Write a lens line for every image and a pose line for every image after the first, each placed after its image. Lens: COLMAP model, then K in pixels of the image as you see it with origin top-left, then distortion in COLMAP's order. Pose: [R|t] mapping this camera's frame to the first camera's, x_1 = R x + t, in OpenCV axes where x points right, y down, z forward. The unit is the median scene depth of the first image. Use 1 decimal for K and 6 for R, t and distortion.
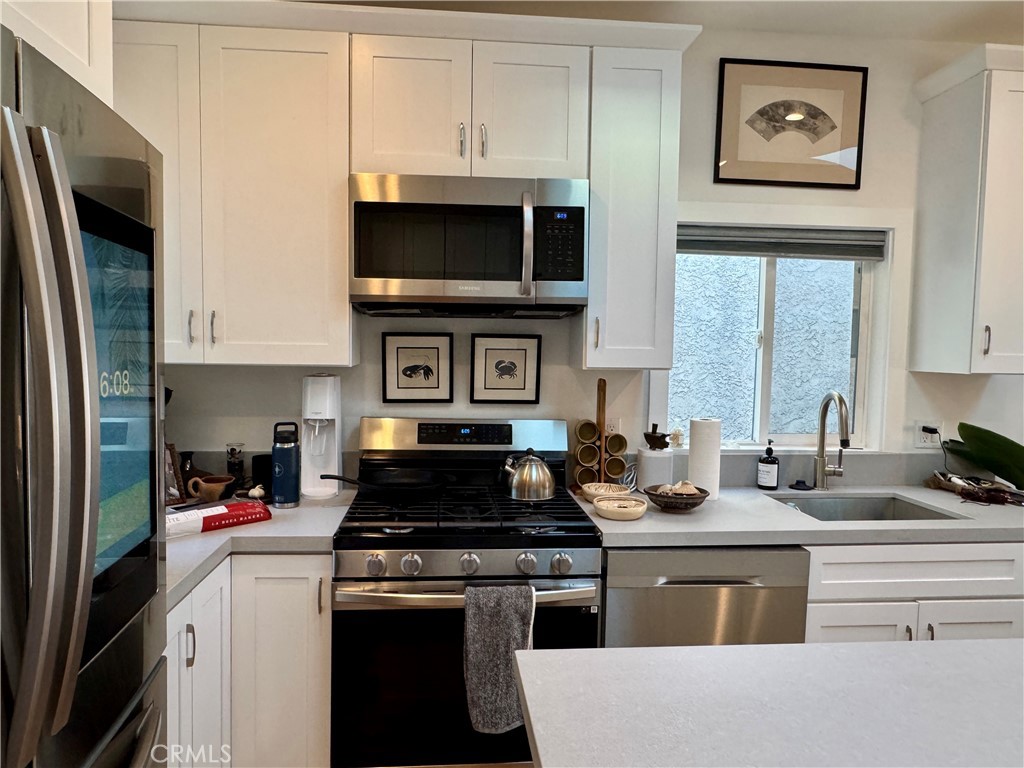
lens RADIAL K [[662.1, 0, 512.0], [0, 662.1, 384.0], [0, 0, 1]] dist [0.003490, 0.000702]
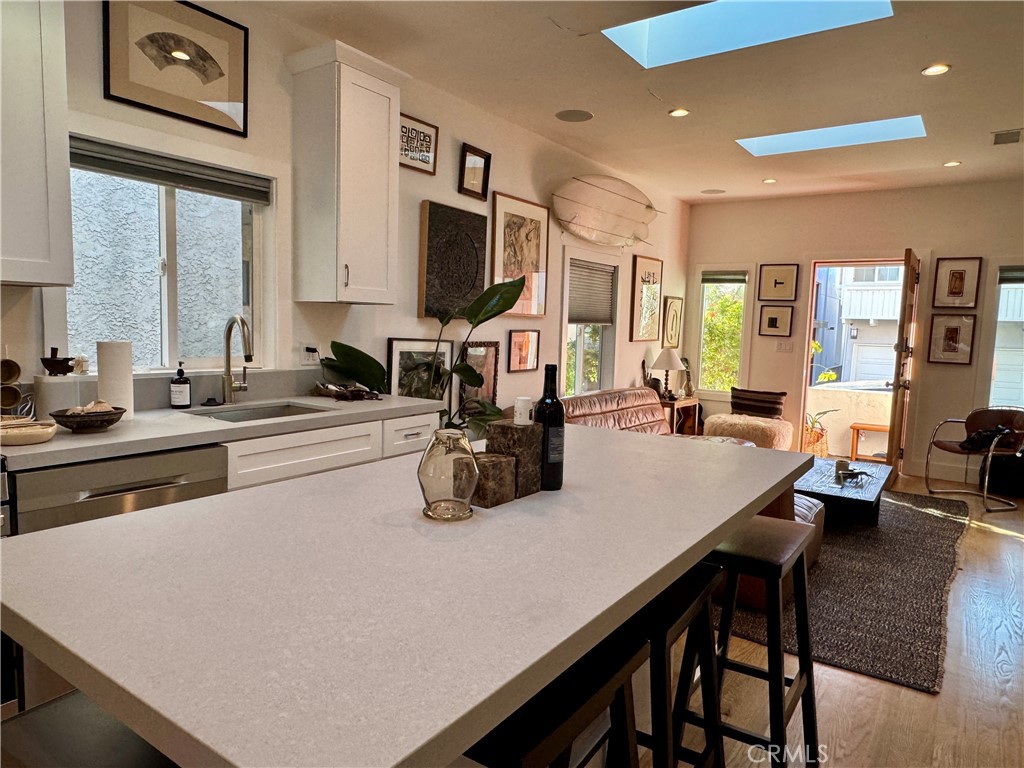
lens RADIAL K [[656.9, 0, 508.3], [0, 656.9, 392.6], [0, 0, 1]] dist [-0.005517, 0.001397]
pose [[0.651500, -0.079212, 0.754502, -0.065733], [0.023861, 0.996182, 0.083981, 0.057558], [-0.758273, -0.036710, 0.650903, -0.085225]]
